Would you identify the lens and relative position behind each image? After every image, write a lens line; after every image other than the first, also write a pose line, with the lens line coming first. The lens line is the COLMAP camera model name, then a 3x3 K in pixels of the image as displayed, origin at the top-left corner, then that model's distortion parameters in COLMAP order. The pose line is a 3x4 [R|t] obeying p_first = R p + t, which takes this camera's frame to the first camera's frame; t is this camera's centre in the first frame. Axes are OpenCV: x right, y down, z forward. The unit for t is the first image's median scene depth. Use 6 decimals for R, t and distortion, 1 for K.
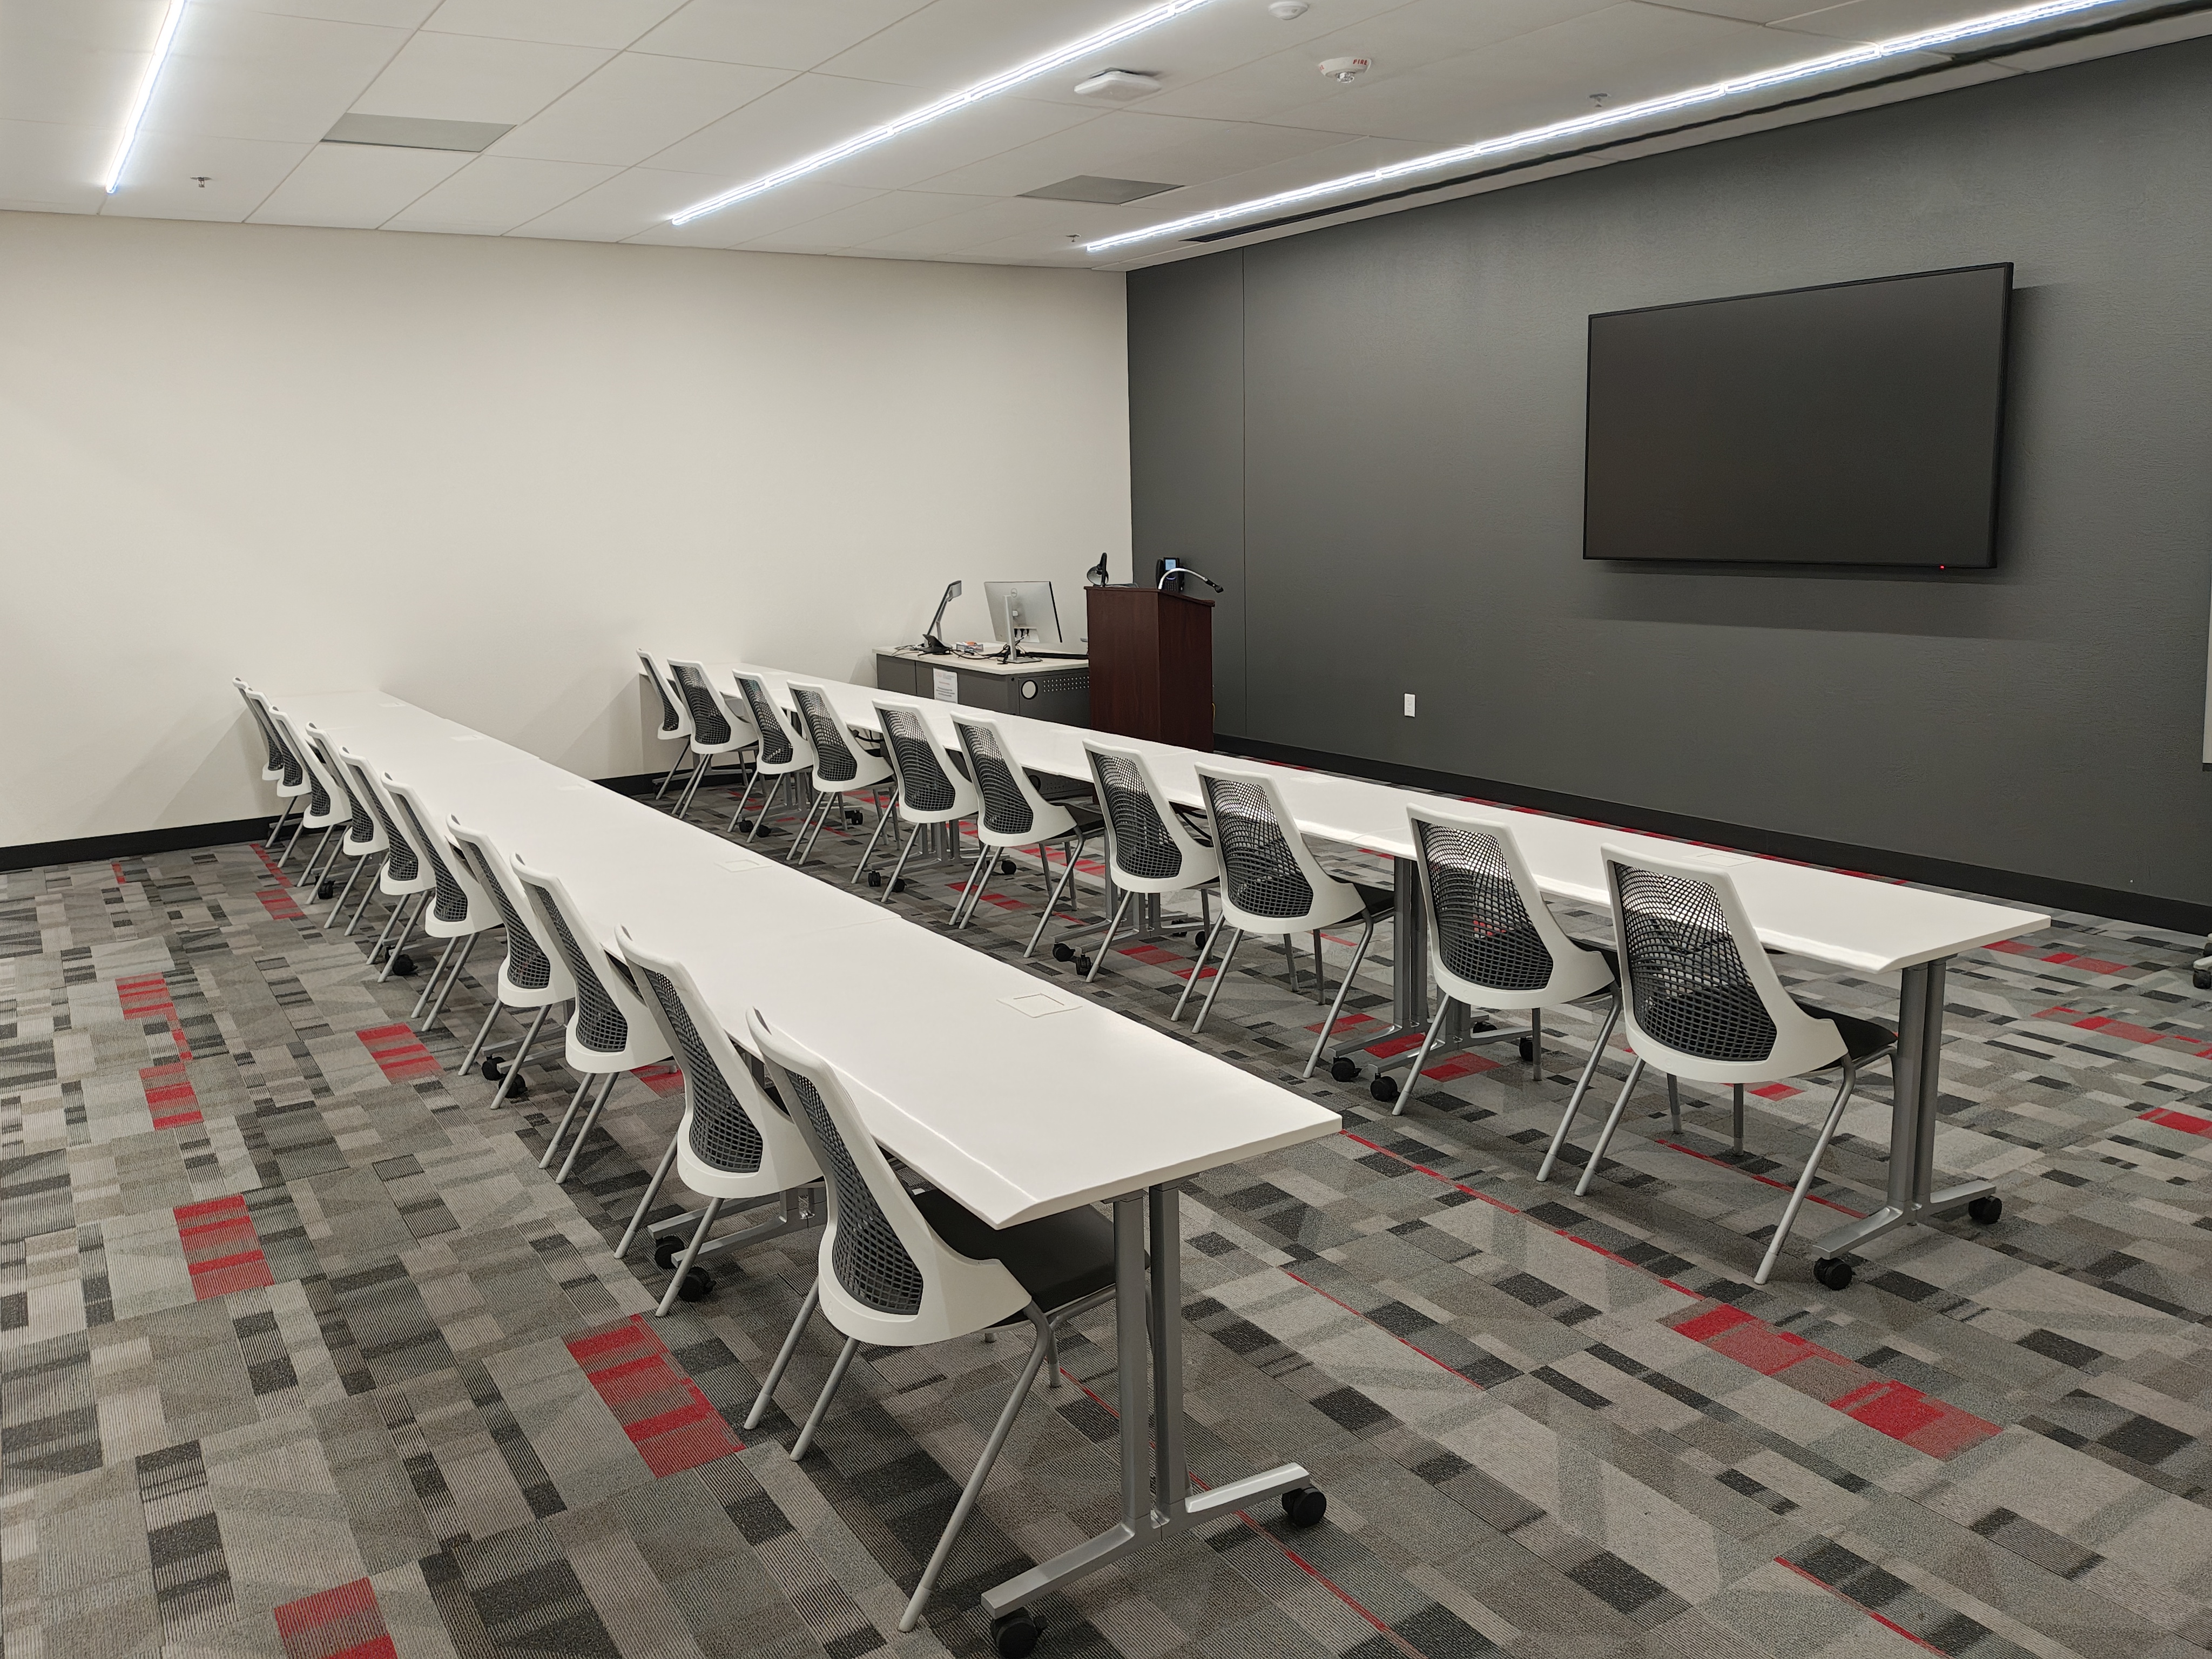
lens RADIAL K [[1632.5, 0, 1108.5], [0, 1632.5, 791.8], [0, 0, 1]] dist [0.000958, 0.002081]
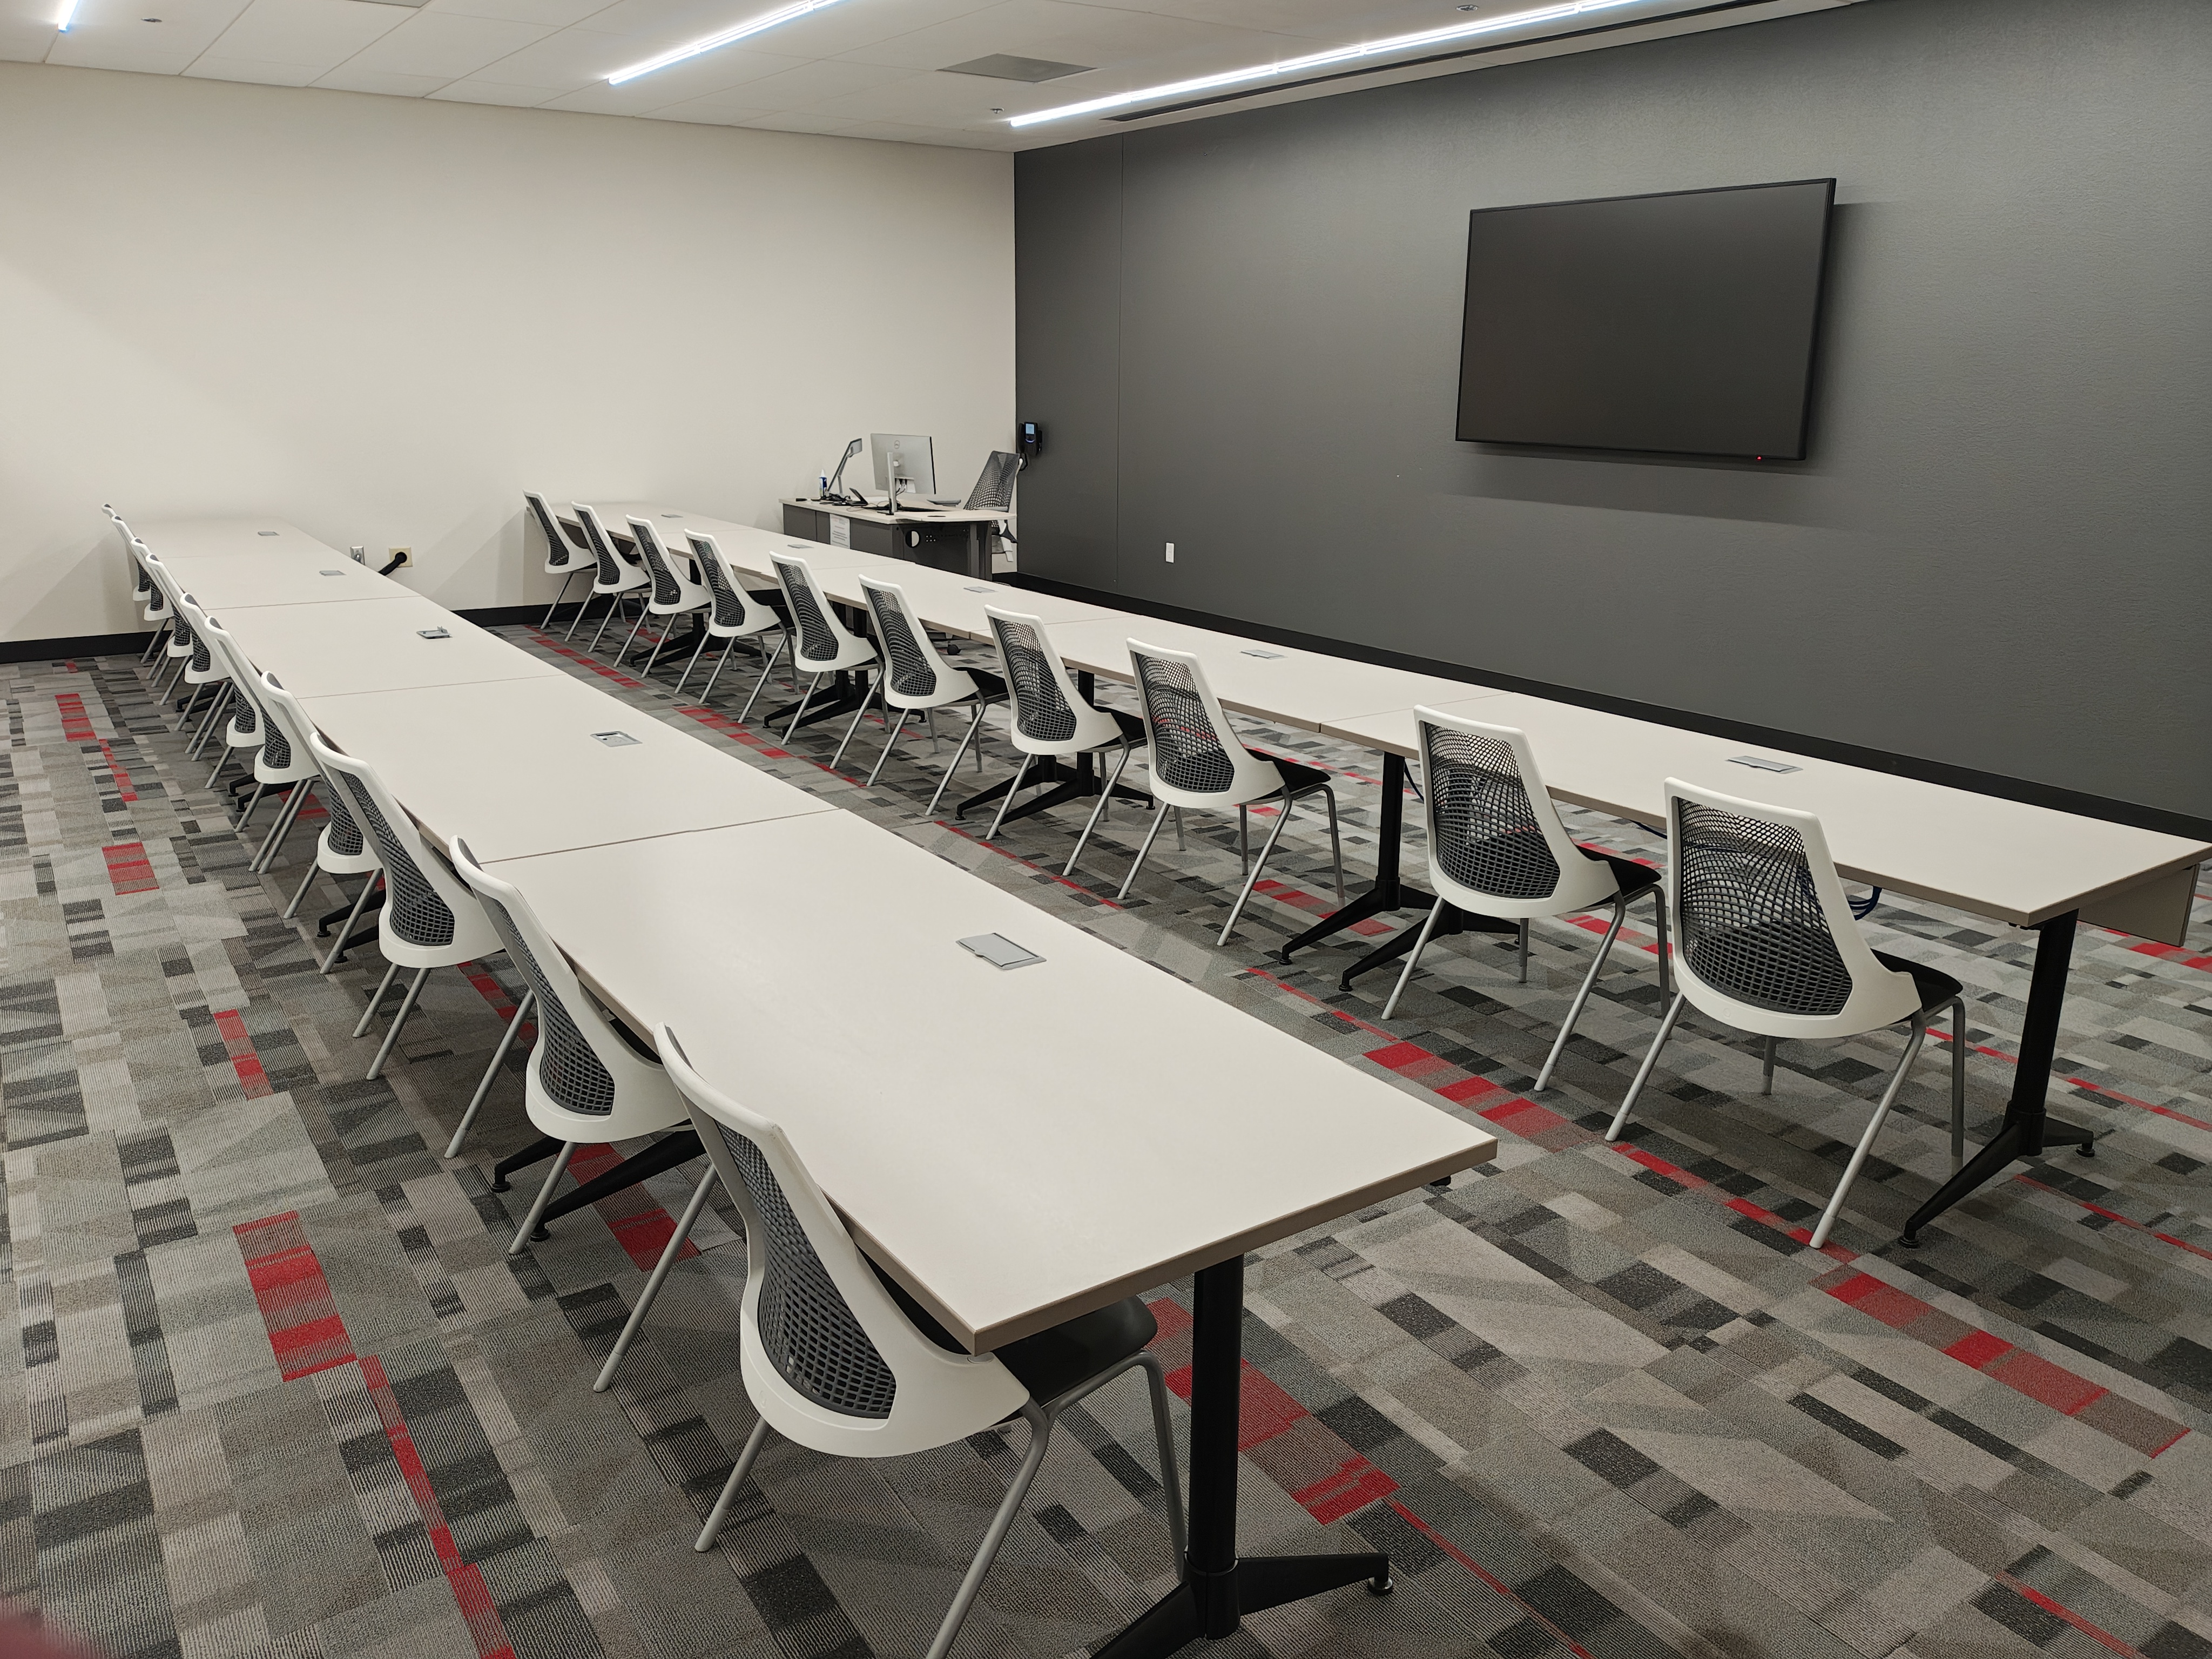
lens RADIAL K [[1637.5, 0, 1106.0], [0, 1637.5, 829.5], [0, 0, 1]] dist [-0.008151, -0.041216]
pose [[0.999382, 0.027278, 0.022188, 0.057512], [-0.029209, 0.995339, 0.091908, 0.018626], [-0.019577, -0.092499, 0.995520, -0.095364]]
